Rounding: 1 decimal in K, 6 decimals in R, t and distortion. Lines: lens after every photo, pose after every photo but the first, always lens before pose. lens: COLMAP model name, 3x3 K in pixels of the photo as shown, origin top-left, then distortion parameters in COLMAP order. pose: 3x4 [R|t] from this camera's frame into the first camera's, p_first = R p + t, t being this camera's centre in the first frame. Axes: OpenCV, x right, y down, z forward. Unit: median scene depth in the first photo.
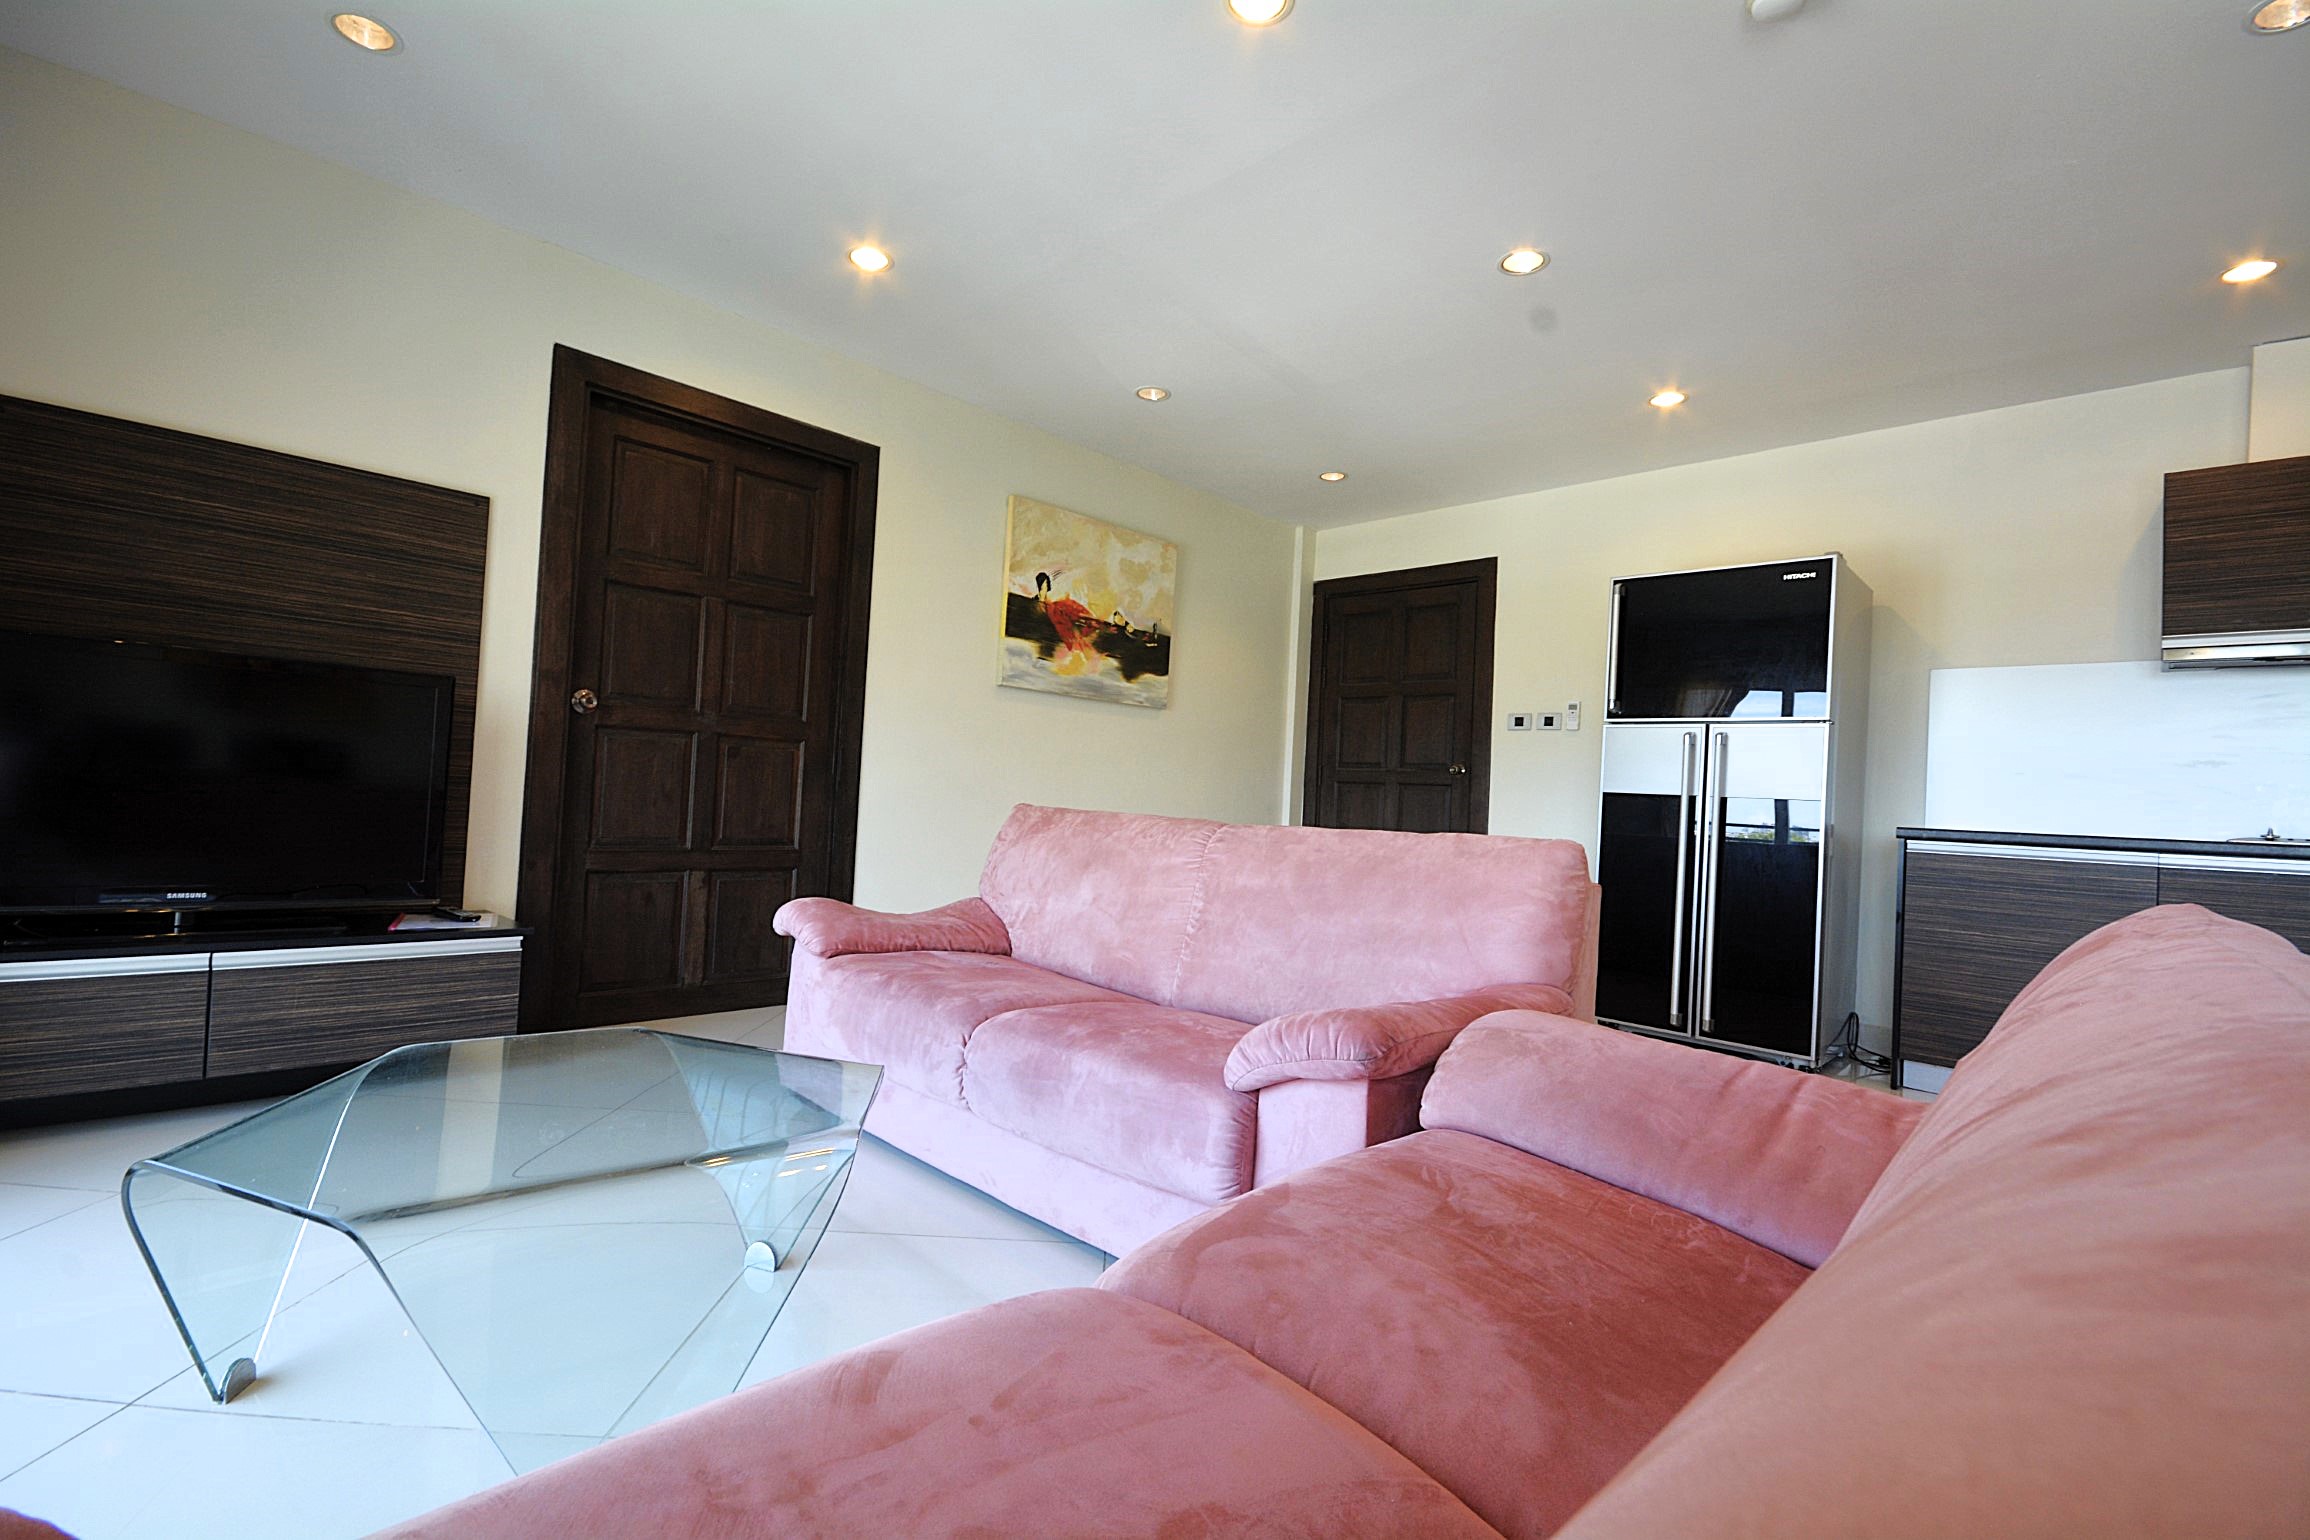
lens RADIAL K [[1016.8, 0, 1159.6], [0, 1016.8, 775.0], [0, 0, 1]] dist [0.006672, -0.010666]
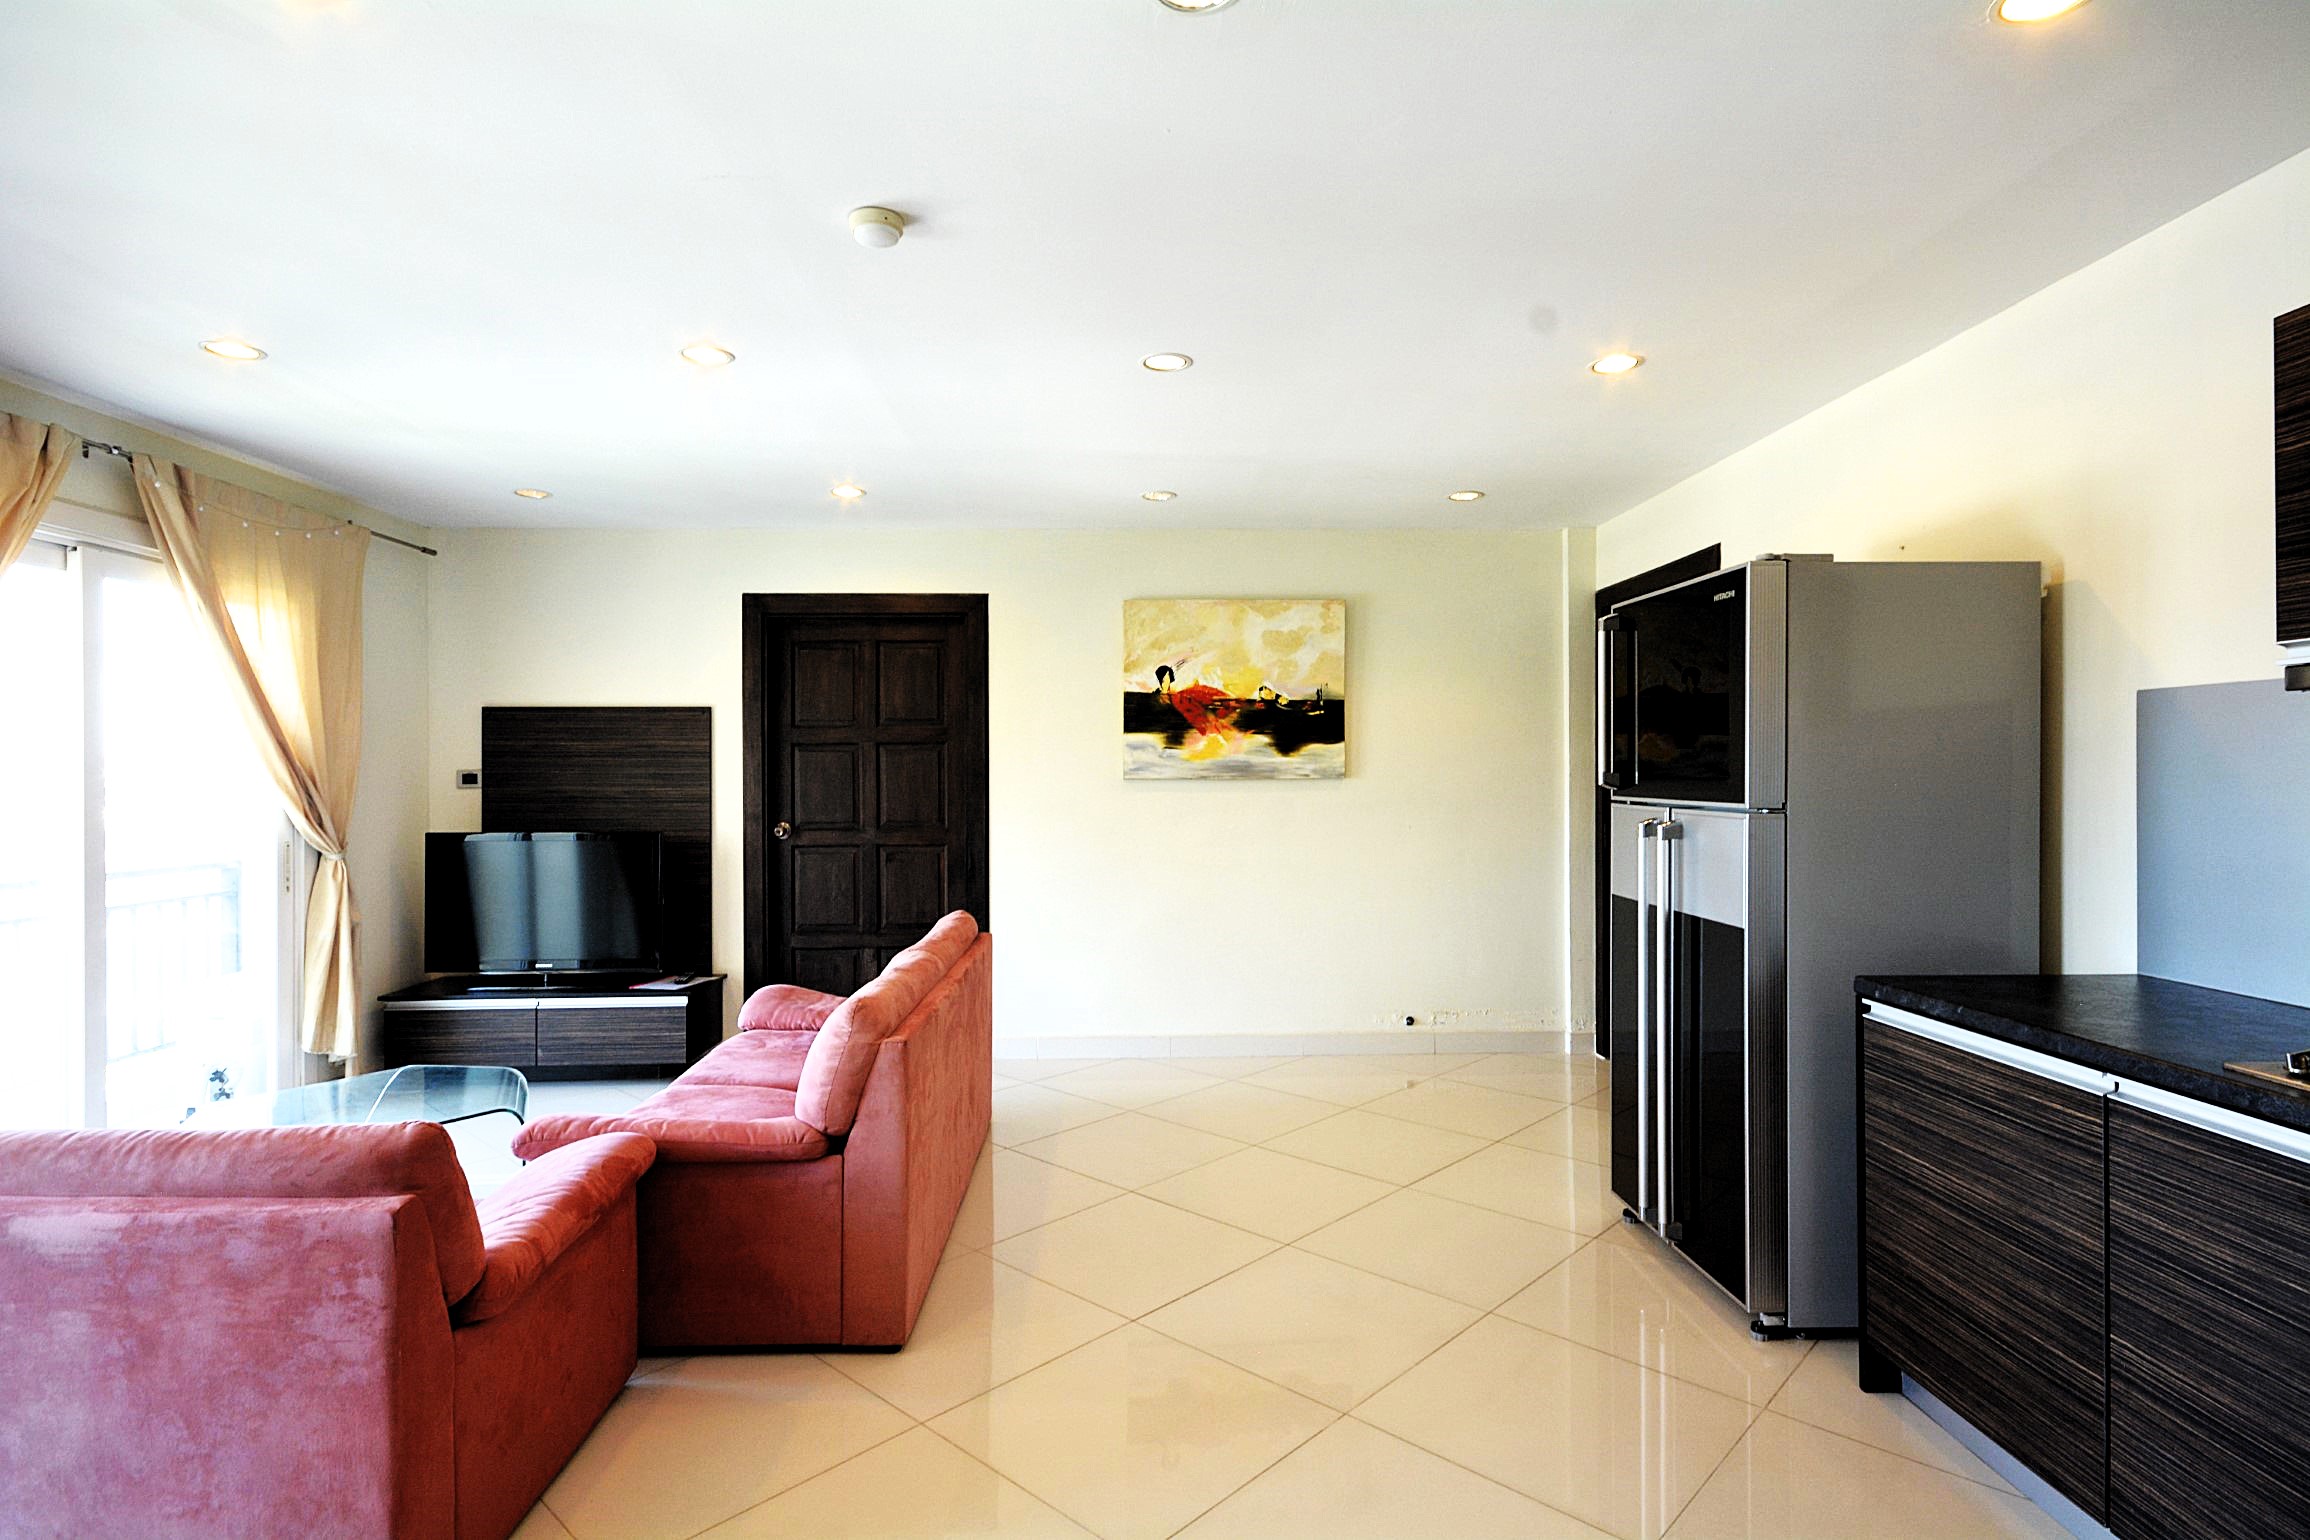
lens RADIAL K [[1174.3, 0, 1161.5], [0, 1174.3, 774.1], [0, 0, 1]] dist [0.009056, -0.004765]
pose [[0.714036, -0.054164, -0.698011, 0.841694], [0.057867, 0.998157, -0.018260, -0.077753], [0.697714, -0.027354, 0.715854, 0.157259]]
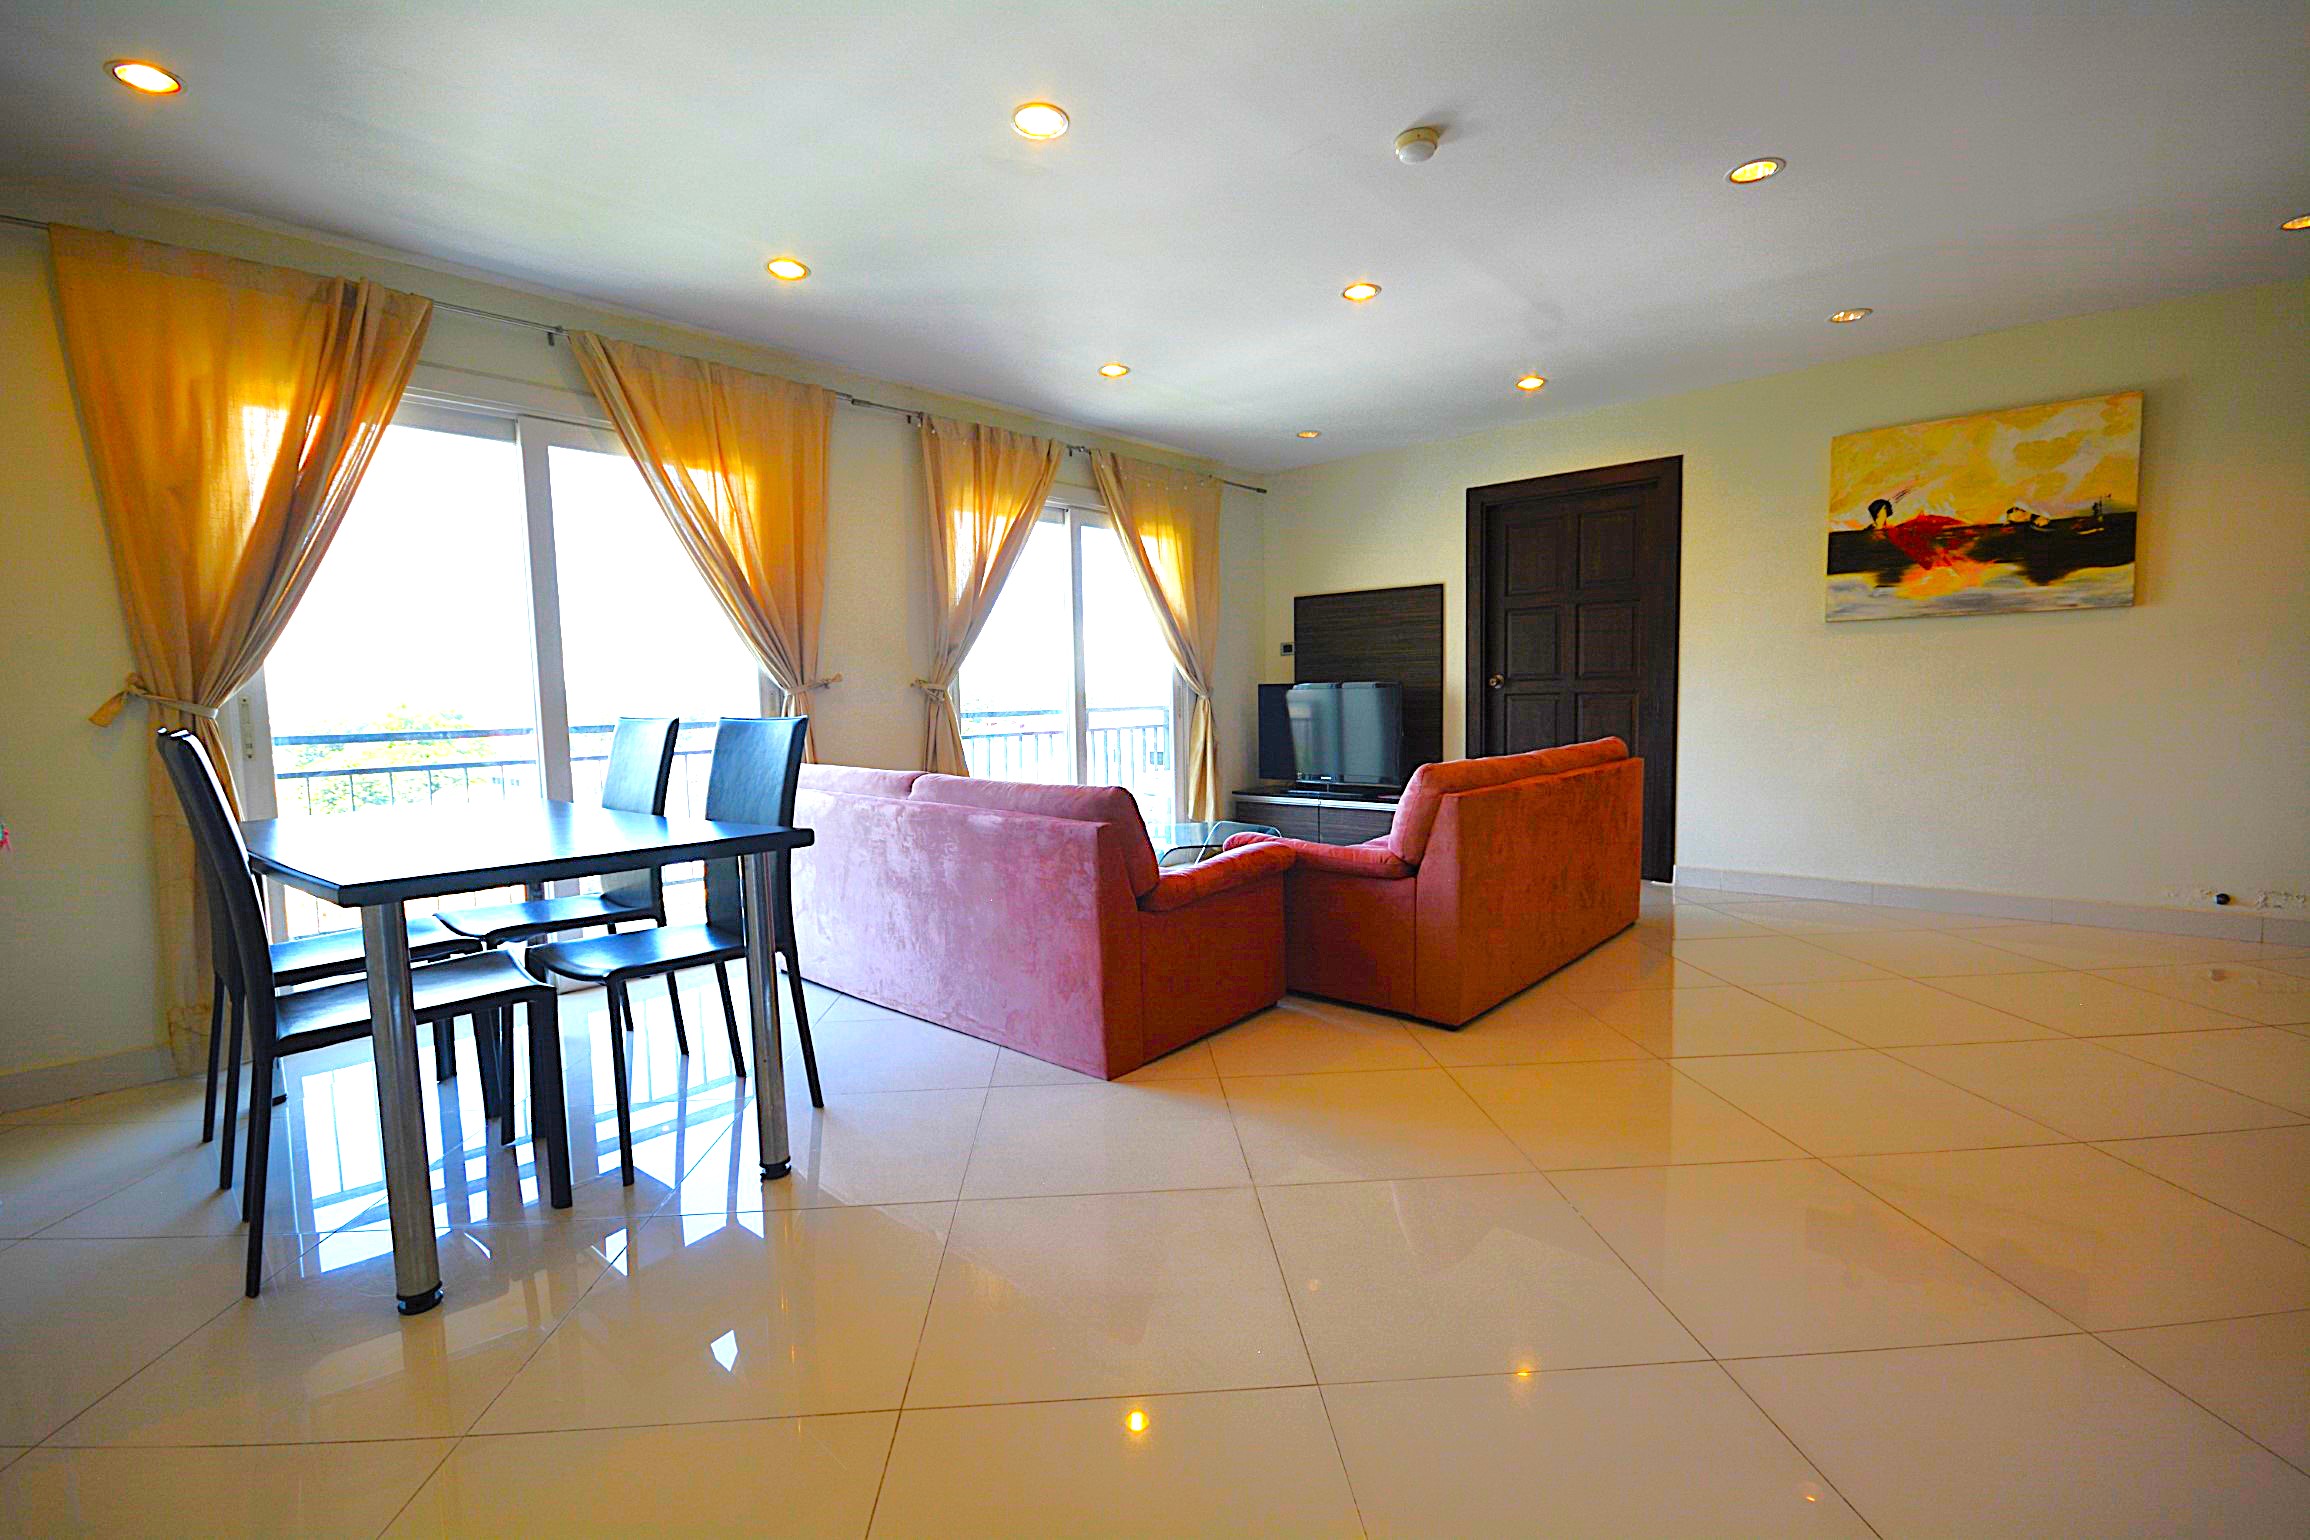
lens RADIAL K [[1016.8, 0, 1154.7], [0, 1016.8, 774.4], [0, 0, 1]] dist [0.006672, -0.010666]
pose [[0.035826, 0.026193, -0.999015, 1.010017], [0.046793, 0.998516, 0.027858, 0.009964], [0.998262, -0.047745, 0.034547, 0.287769]]
